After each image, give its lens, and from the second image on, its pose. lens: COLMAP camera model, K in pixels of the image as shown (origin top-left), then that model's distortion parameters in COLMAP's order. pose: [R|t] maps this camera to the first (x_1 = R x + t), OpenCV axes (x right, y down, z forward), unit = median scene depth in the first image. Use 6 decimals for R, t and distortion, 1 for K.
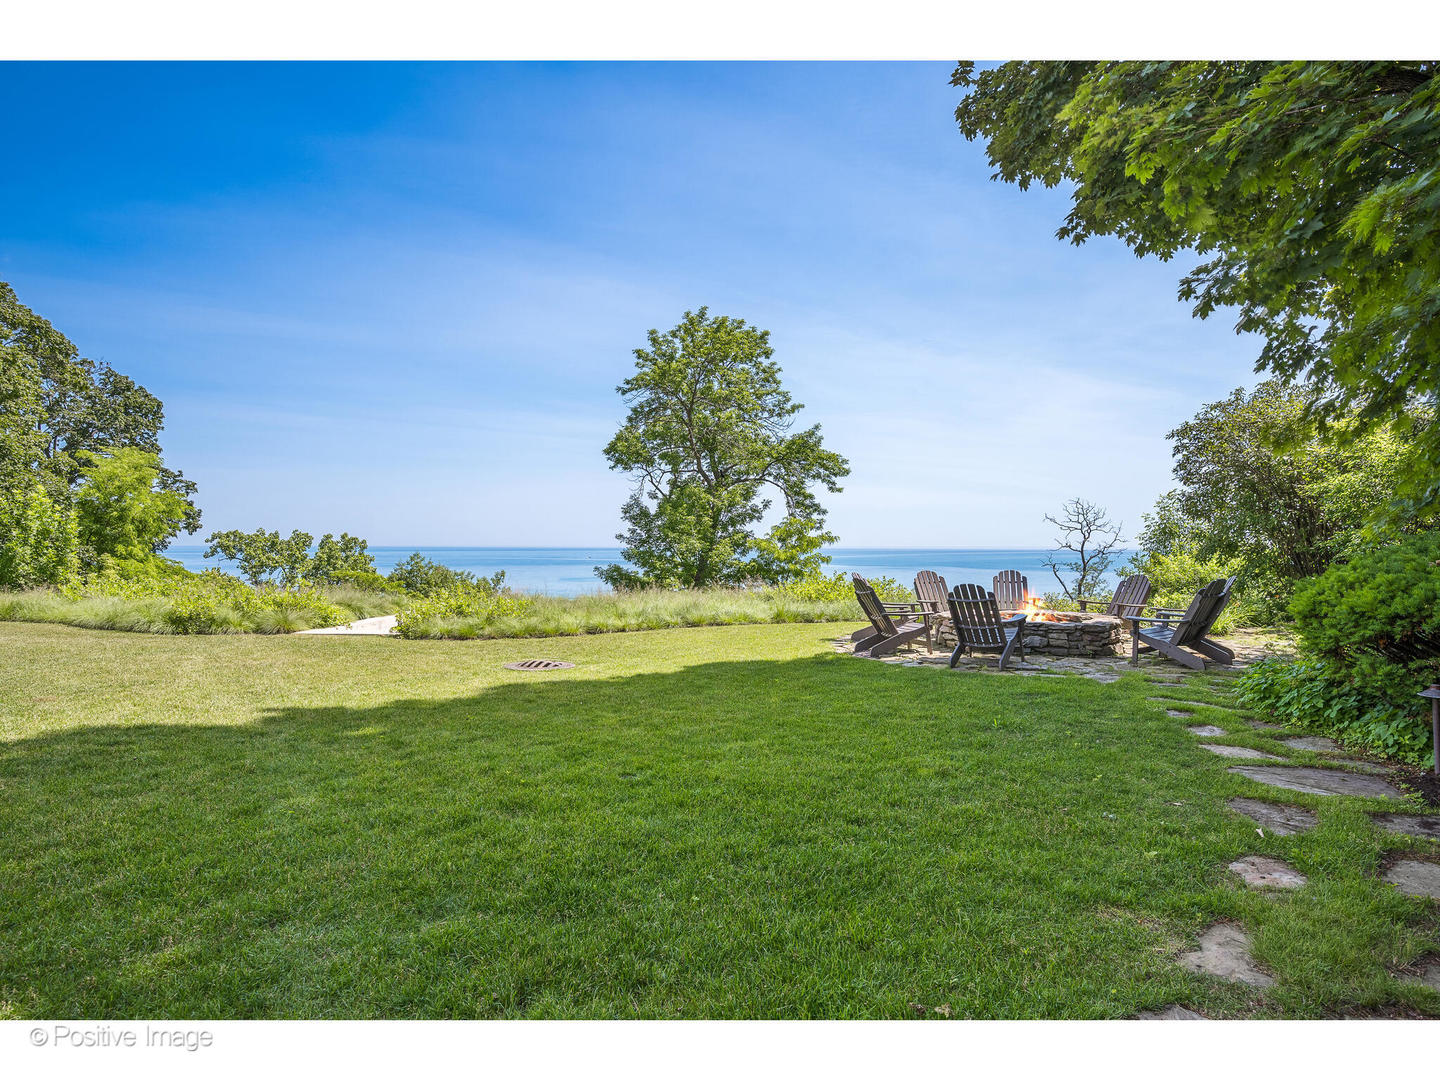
lens RADIAL K [[897.0, 0, 720.0], [0, 897.0, 540.0], [0, 0, 1]] dist [-0.001542, -0.001629]
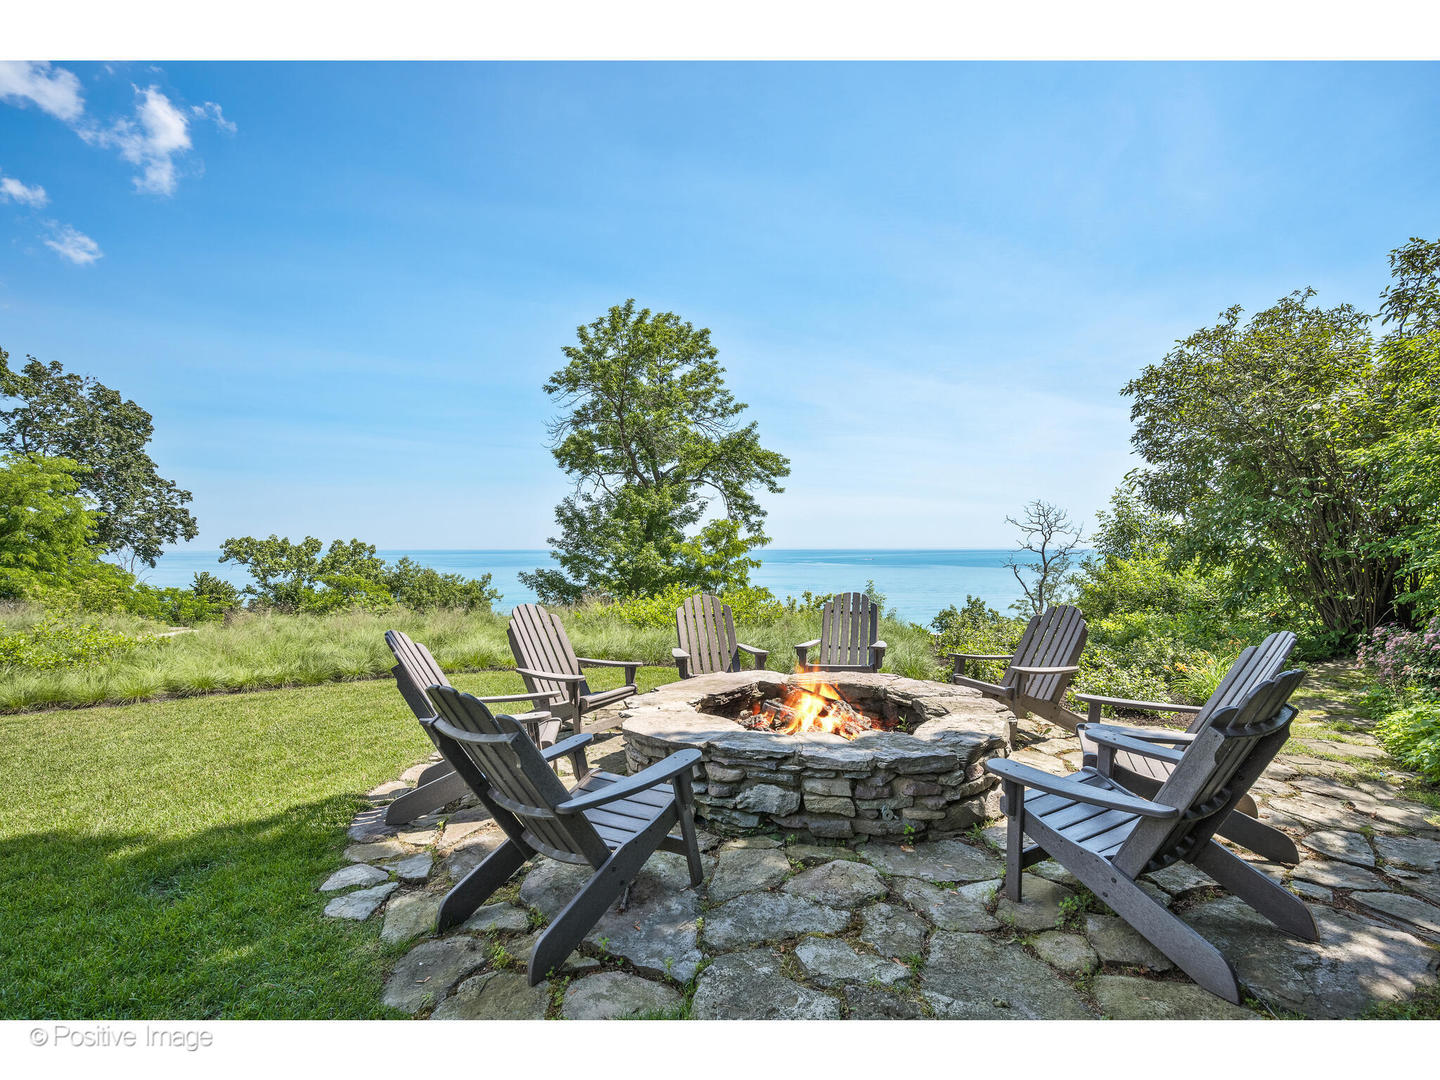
lens RADIAL K [[744.0, 0, 720.0], [0, 744.0, 540.0], [0, 0, 1]] dist [-0.000189, 0.000806]
pose [[0.999101, -0.006131, -0.041937, 0.102836], [0.005966, 0.999974, -0.004066, 0.000059], [0.041961, 0.003813, 0.999112, 0.200907]]
